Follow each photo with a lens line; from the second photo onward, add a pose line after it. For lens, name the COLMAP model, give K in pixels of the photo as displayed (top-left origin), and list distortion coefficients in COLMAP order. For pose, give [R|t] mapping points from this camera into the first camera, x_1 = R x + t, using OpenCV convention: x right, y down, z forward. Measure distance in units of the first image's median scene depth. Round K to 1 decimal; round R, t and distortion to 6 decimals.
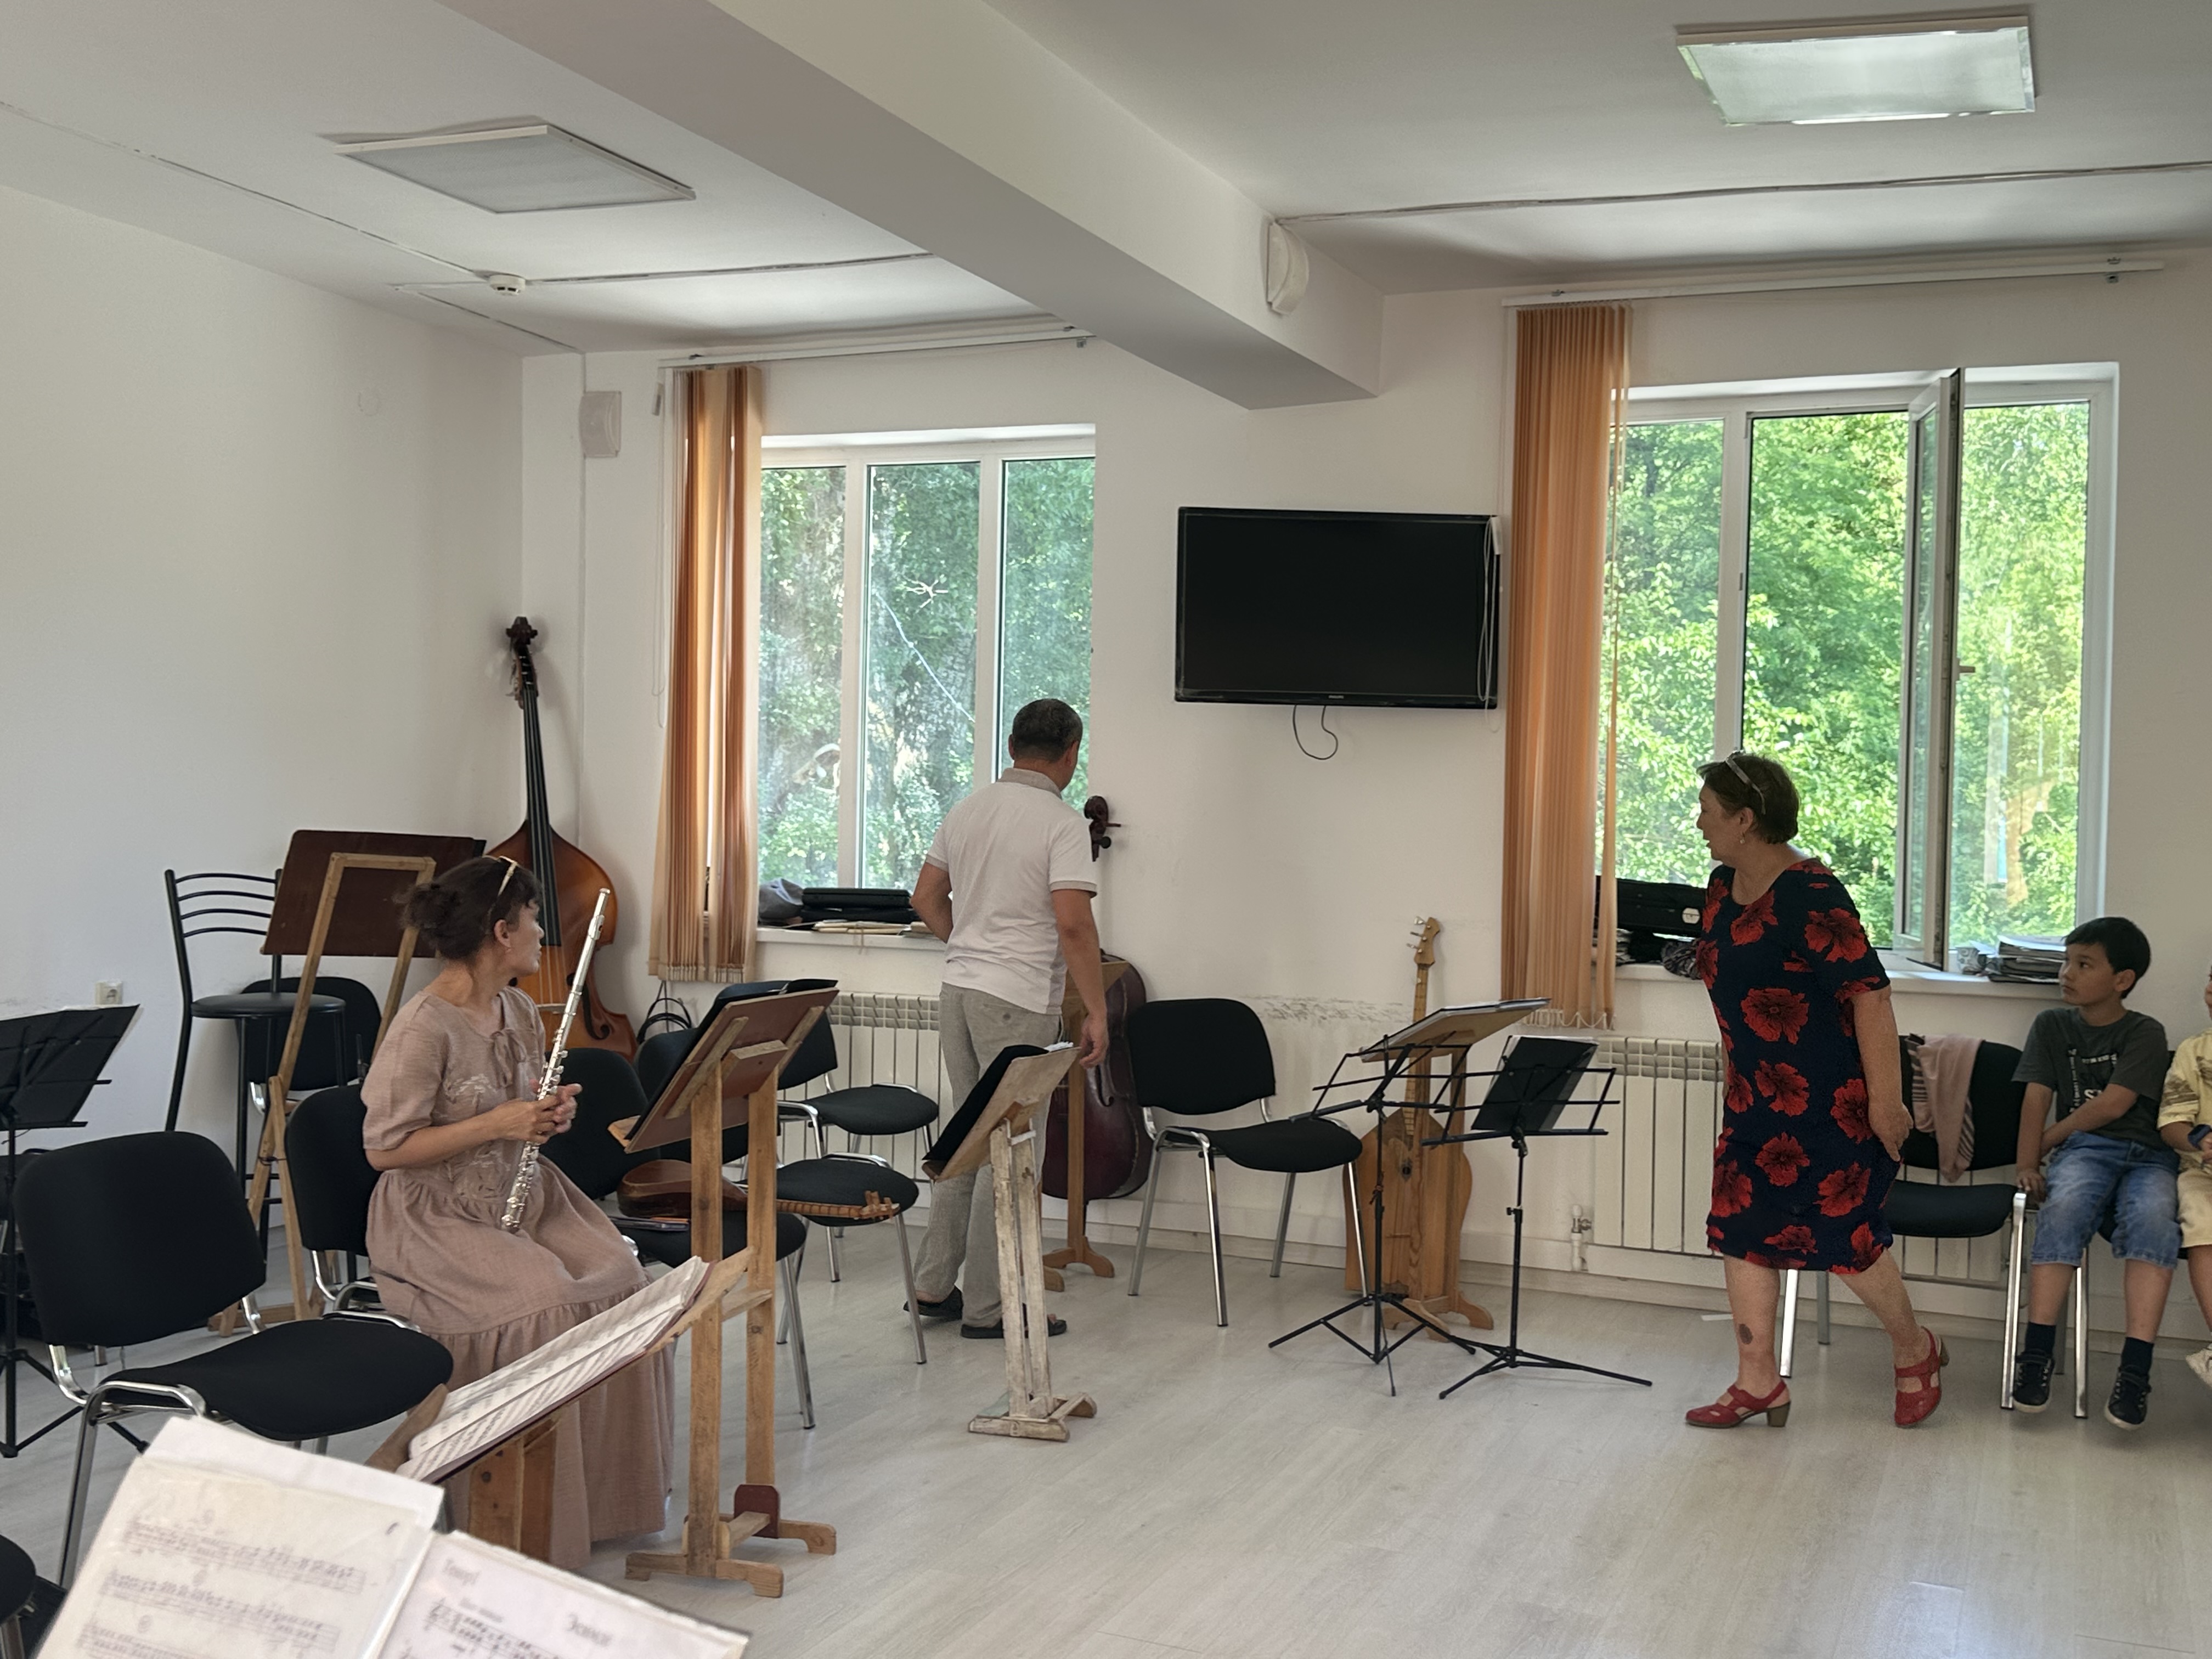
lens RADIAL K [[2310.4, 0, 1069.2], [0, 2310.4, 856.7], [0, 0, 1]] dist [0.057200, 0.000000]
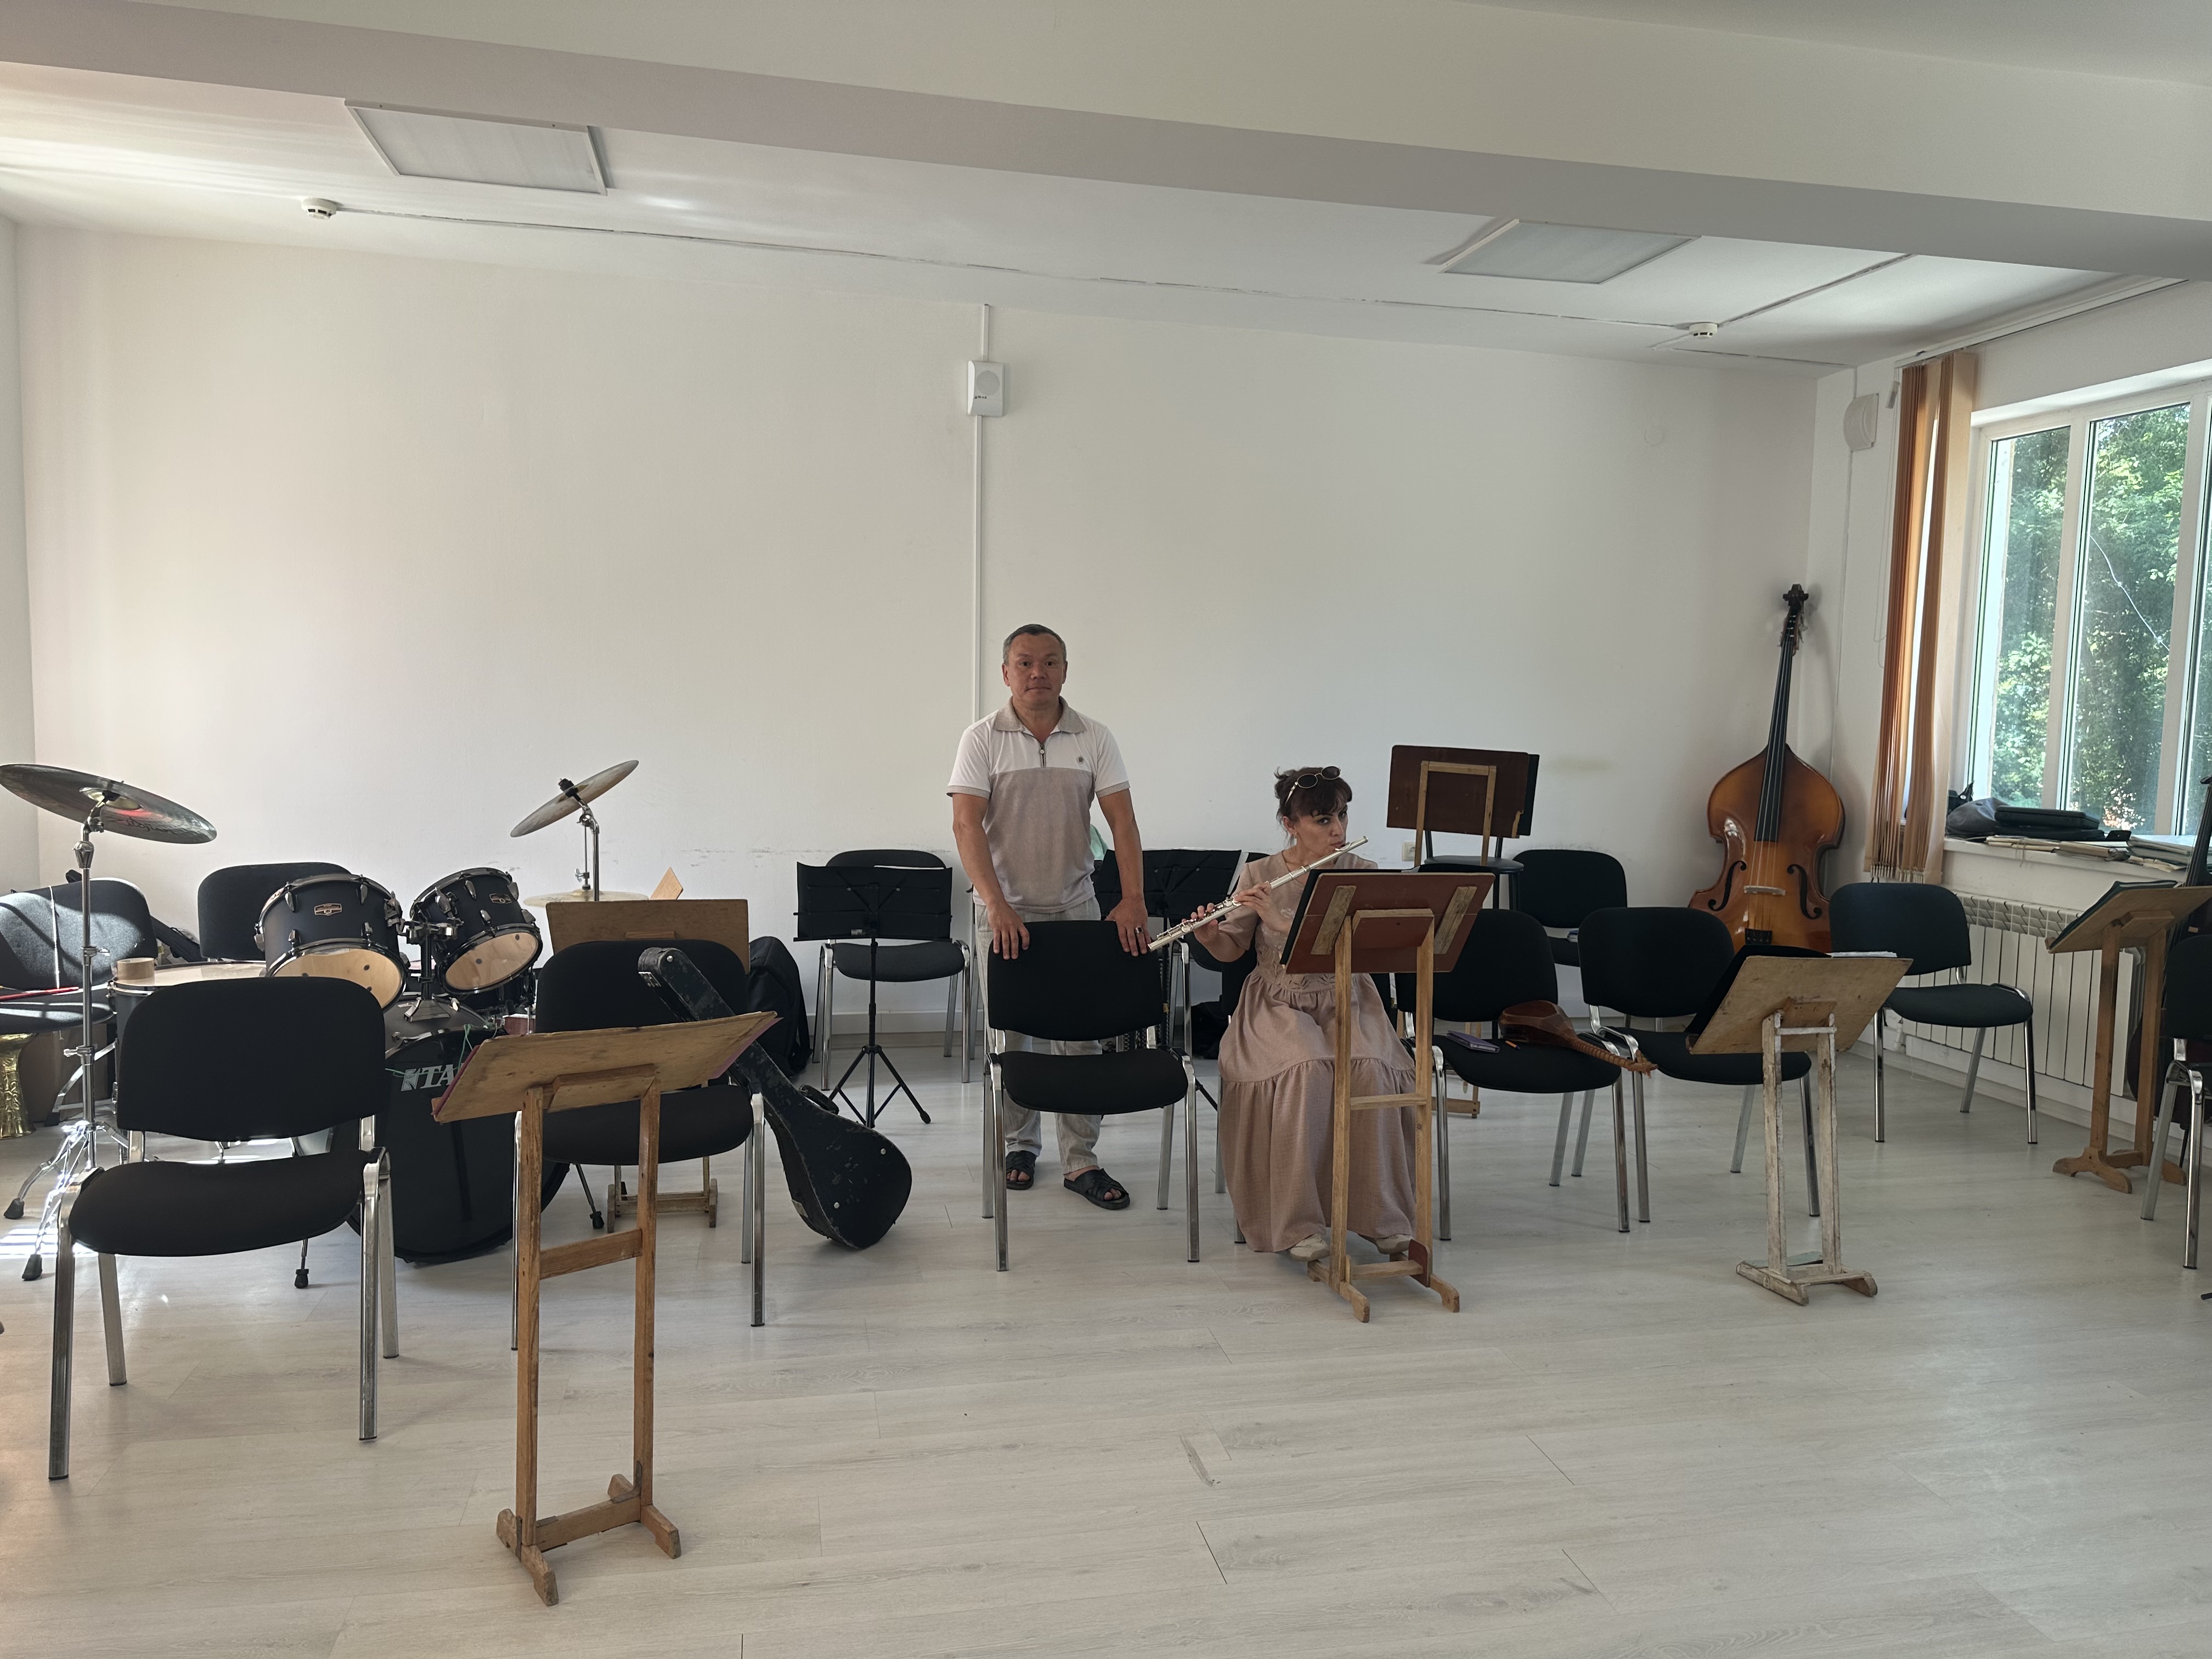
lens RADIAL K [[1556.5, 0, 1109.1], [0, 1556.5, 830.6], [0, 0, 1]] dist [0.046529, -0.057774]
pose [[0.568630, 0.060594, -0.820359, 0.328009], [-0.028305, 0.998134, 0.054105, -0.004698], [0.822106, -0.007546, 0.569284, 0.238959]]
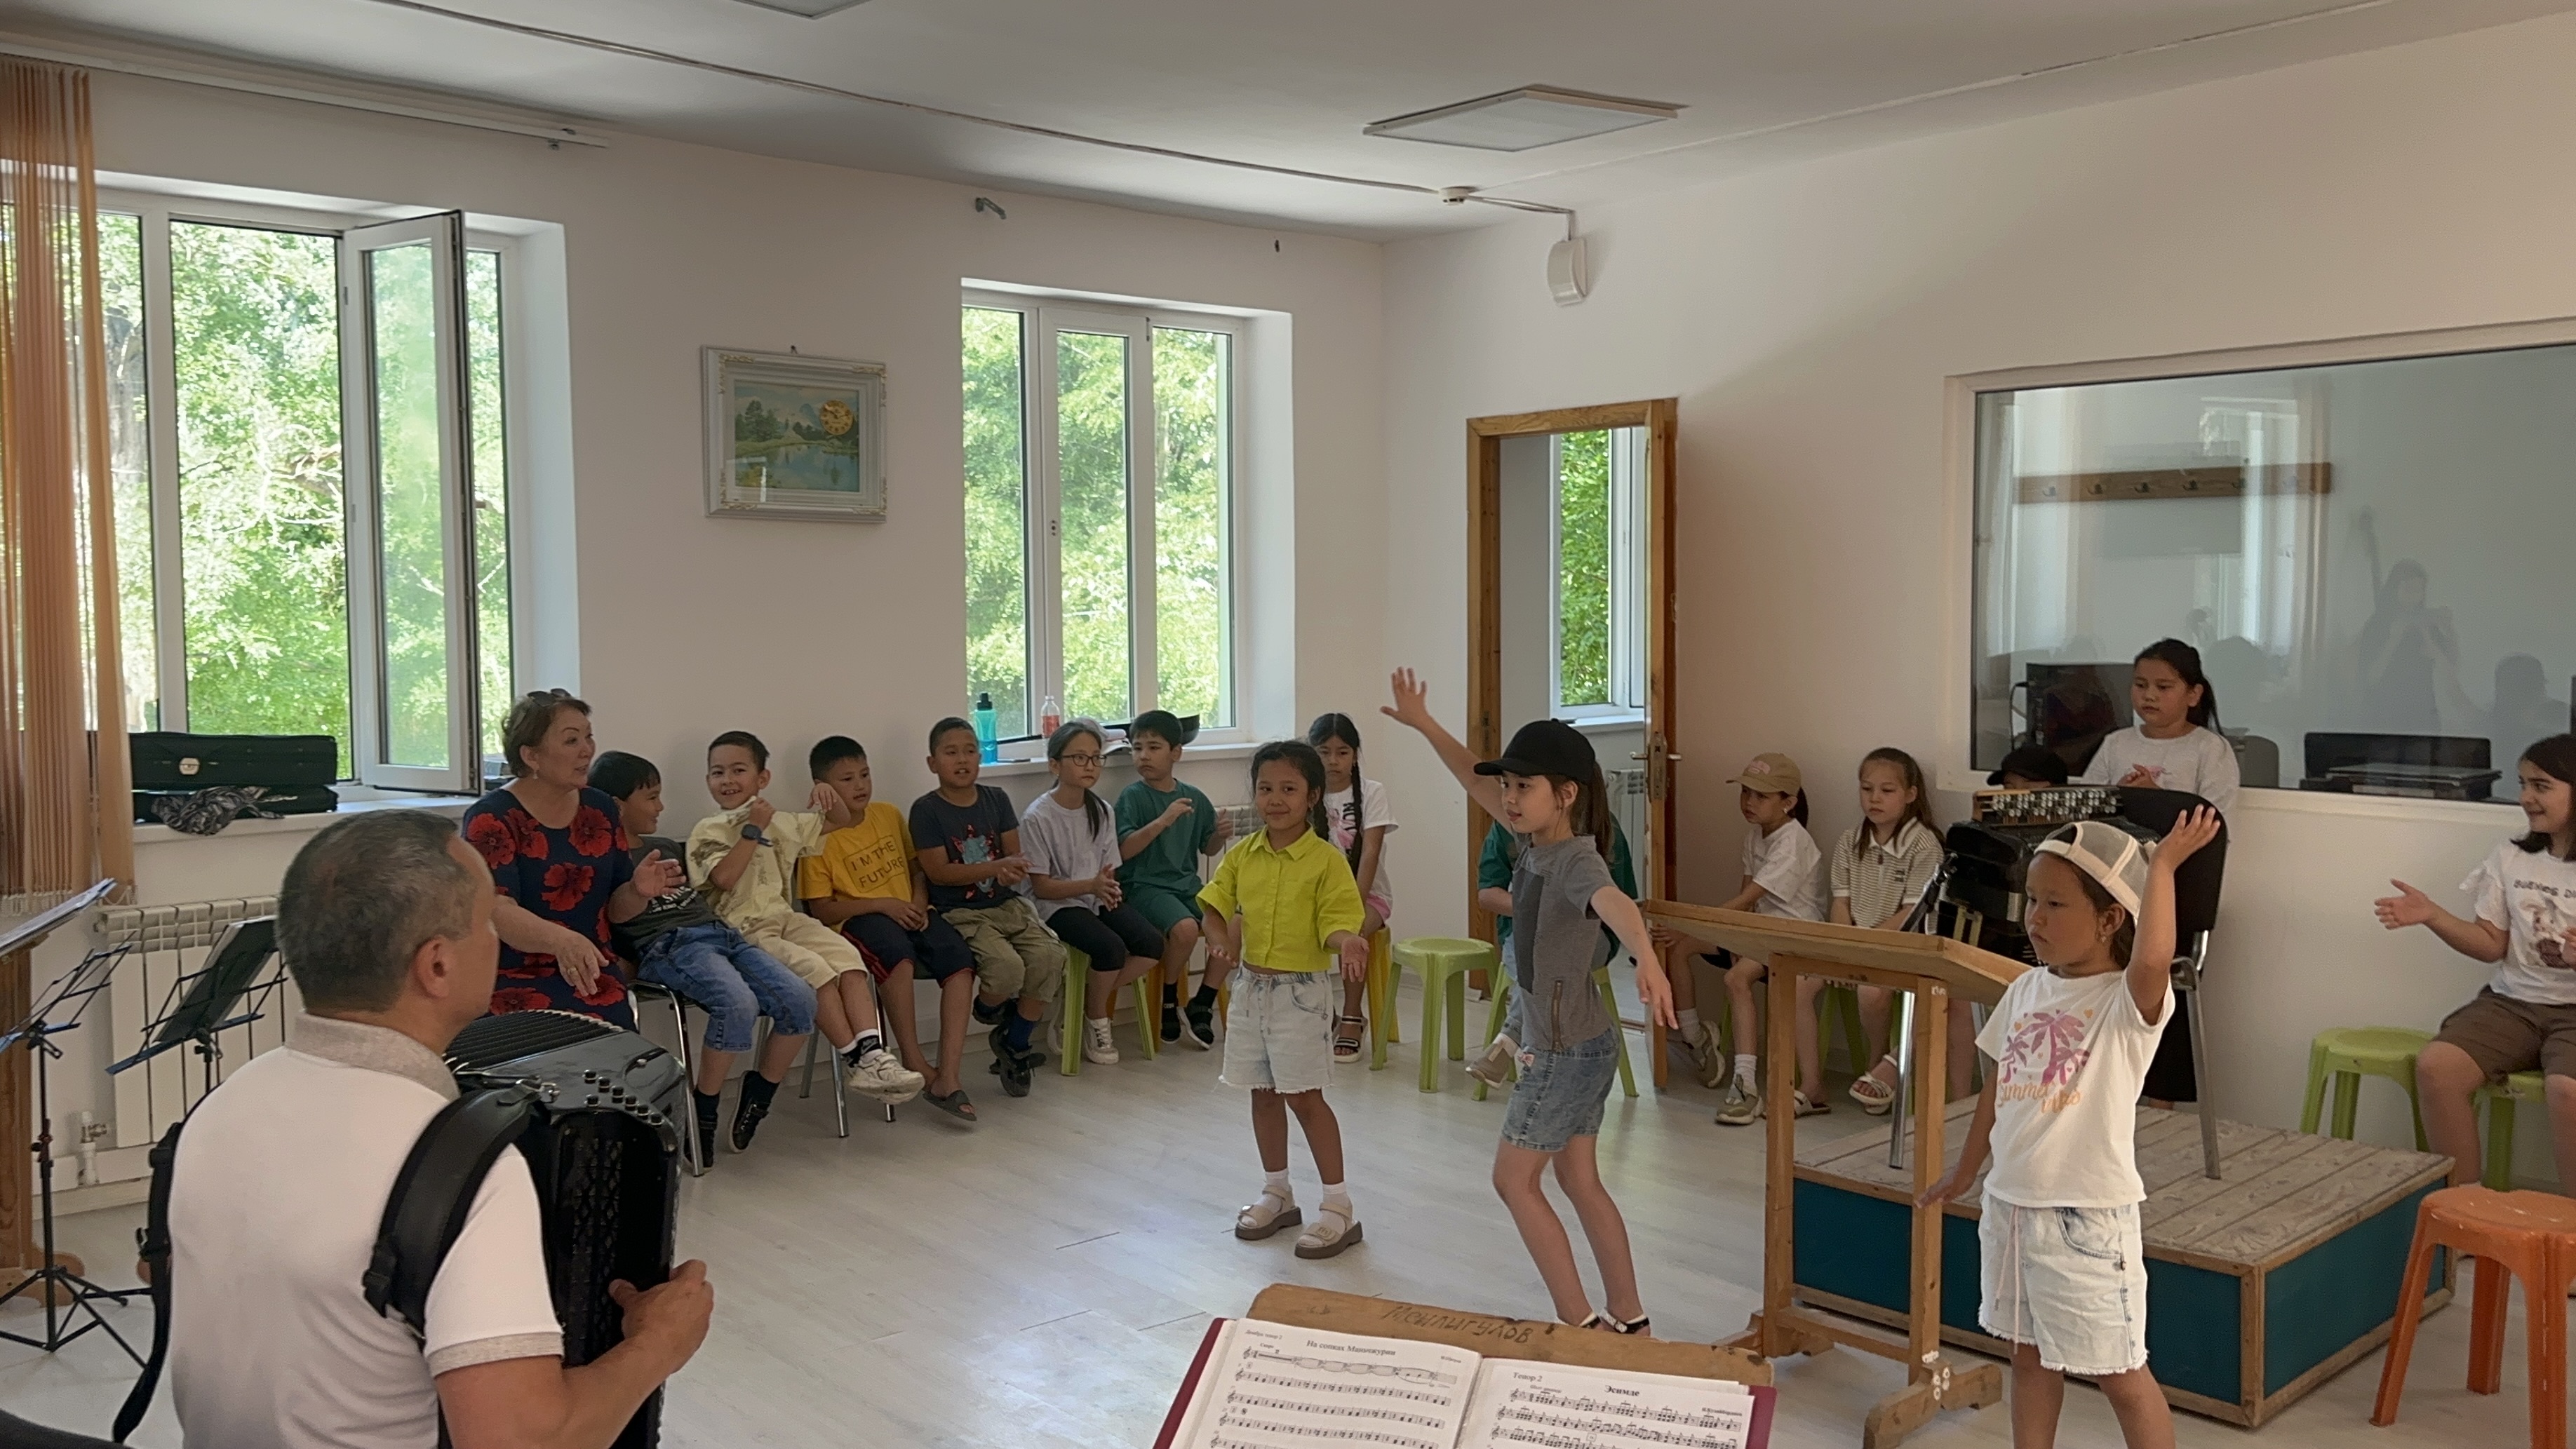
lens RADIAL K [[2125.2, 0, 1236.4], [0, 2125.2, 707.2], [0, 0, 1]] dist [0.067051, -0.102137]
pose [[0.426289, -0.068260, 0.902008, -0.322467], [0.038801, 0.997611, 0.057157, -0.030463], [-0.903755, 0.010633, 0.427919, 0.275210]]
